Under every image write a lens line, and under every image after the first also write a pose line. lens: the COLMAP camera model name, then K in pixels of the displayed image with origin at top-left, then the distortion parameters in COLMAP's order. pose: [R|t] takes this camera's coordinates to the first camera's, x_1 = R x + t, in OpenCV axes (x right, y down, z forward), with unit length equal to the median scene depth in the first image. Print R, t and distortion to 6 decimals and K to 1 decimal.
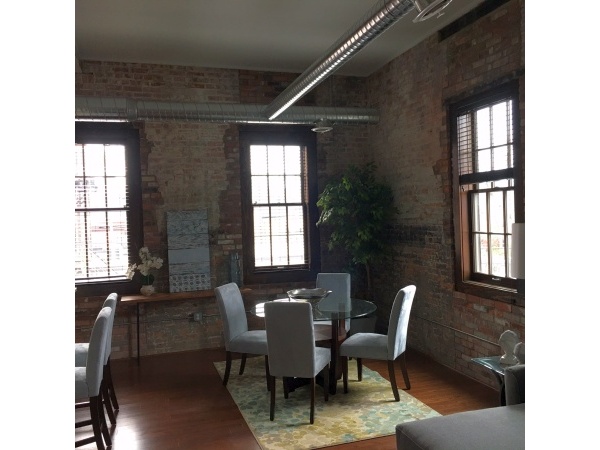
lens RADIAL K [[500.1, 0, 297.1], [0, 500.1, 223.5], [0, 0, 1]] dist [0.040624, -0.028371]
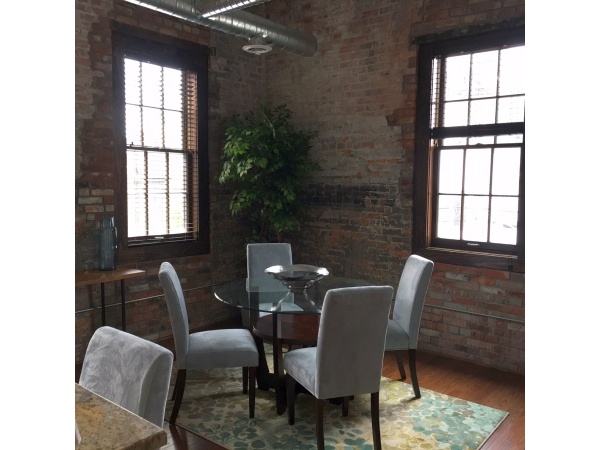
lens RADIAL K [[500.1, 0, 298.2], [0, 500.1, 223.3], [0, 0, 1]] dist [0.040624, -0.028371]
pose [[0.830917, -0.005372, 0.556371, -0.295033], [-0.029350, 0.998138, 0.053470, 0.024988], [-0.555622, -0.060759, 0.829212, 0.323169]]
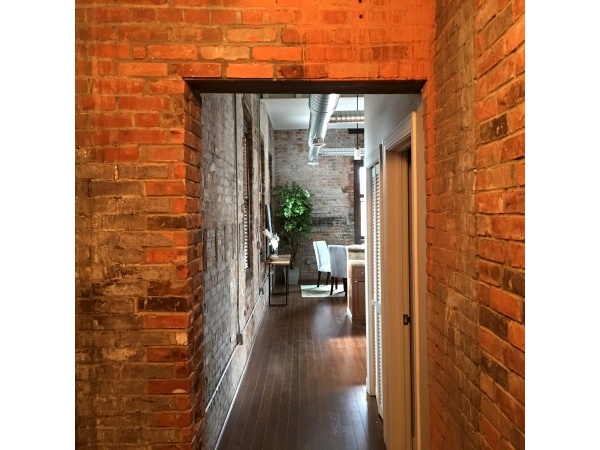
lens RADIAL K [[500.1, 0, 300.1], [0, 500.1, 222.9], [0, 0, 1]] dist [0.040624, -0.028371]
pose [[0.286769, 0.017844, 0.957834, -1.629612], [0.024008, 0.999379, -0.025806, 0.074474], [-0.957699, 0.030396, 0.286162, 0.499511]]
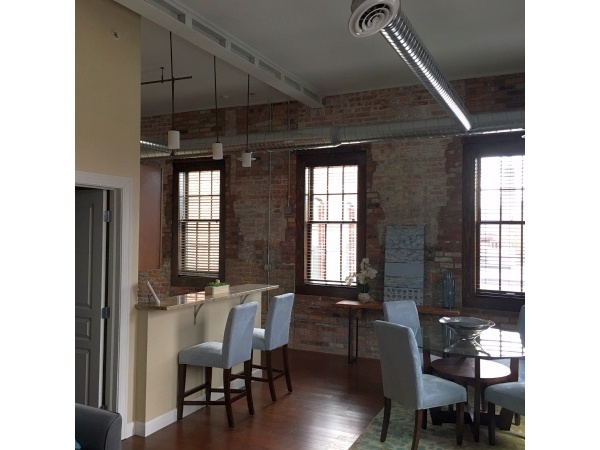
lens RADIAL K [[505.5, 0, 294.7], [0, 505.5, 221.0], [0, 0, 1]] dist [0.056014, -0.001691]
pose [[0.723062, 0.027503, -0.690235, 0.340639], [-0.047851, 0.998801, -0.010328, -0.013953], [0.689124, 0.040496, 0.723511, 0.092771]]
